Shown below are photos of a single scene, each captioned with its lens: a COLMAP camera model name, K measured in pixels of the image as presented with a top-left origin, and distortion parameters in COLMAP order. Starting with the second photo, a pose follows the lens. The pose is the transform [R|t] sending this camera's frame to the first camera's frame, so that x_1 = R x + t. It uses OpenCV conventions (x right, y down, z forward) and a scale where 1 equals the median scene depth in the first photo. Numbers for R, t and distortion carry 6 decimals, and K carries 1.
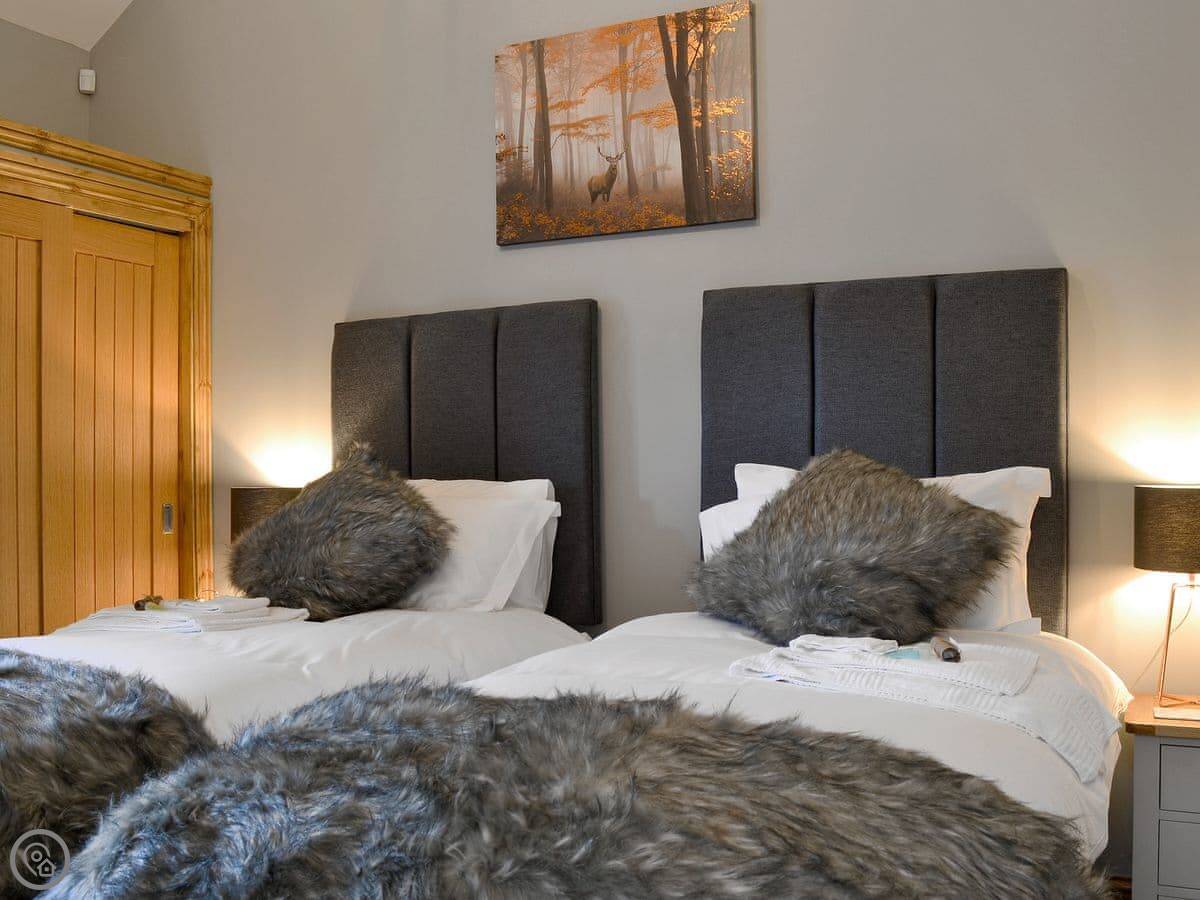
lens RADIAL K [[1253.8, 0, 601.3], [0, 1253.8, 509.3], [0, 0, 1]] dist [-0.002243, -0.007534]
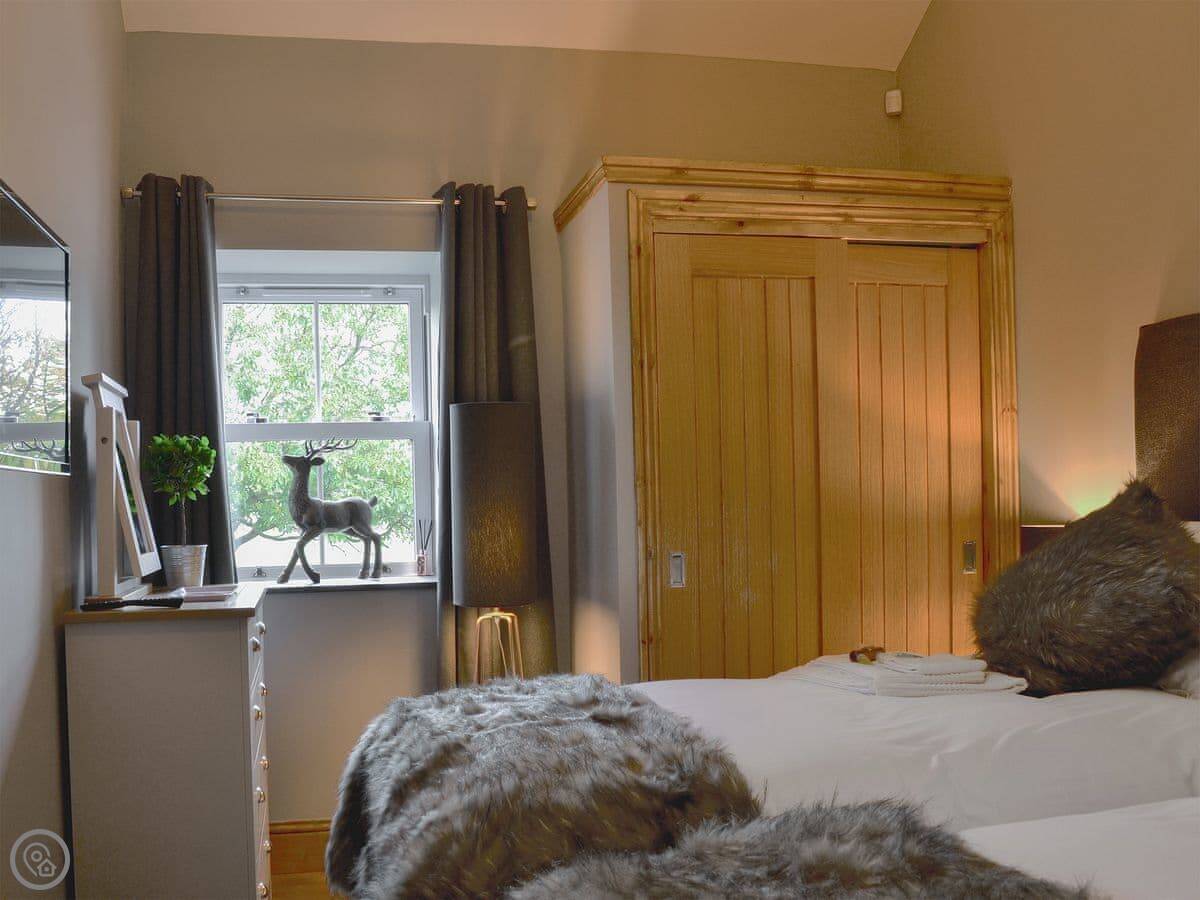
lens RADIAL K [[1253.8, 0, 601.3], [0, 1253.8, 509.3], [0, 0, 1]] dist [-0.002243, -0.007534]
pose [[0.652811, 0.006415, -0.757494, 0.197050], [-0.011008, 0.999939, -0.001019, -0.027259], [0.757441, 0.009004, 0.652841, 0.222814]]
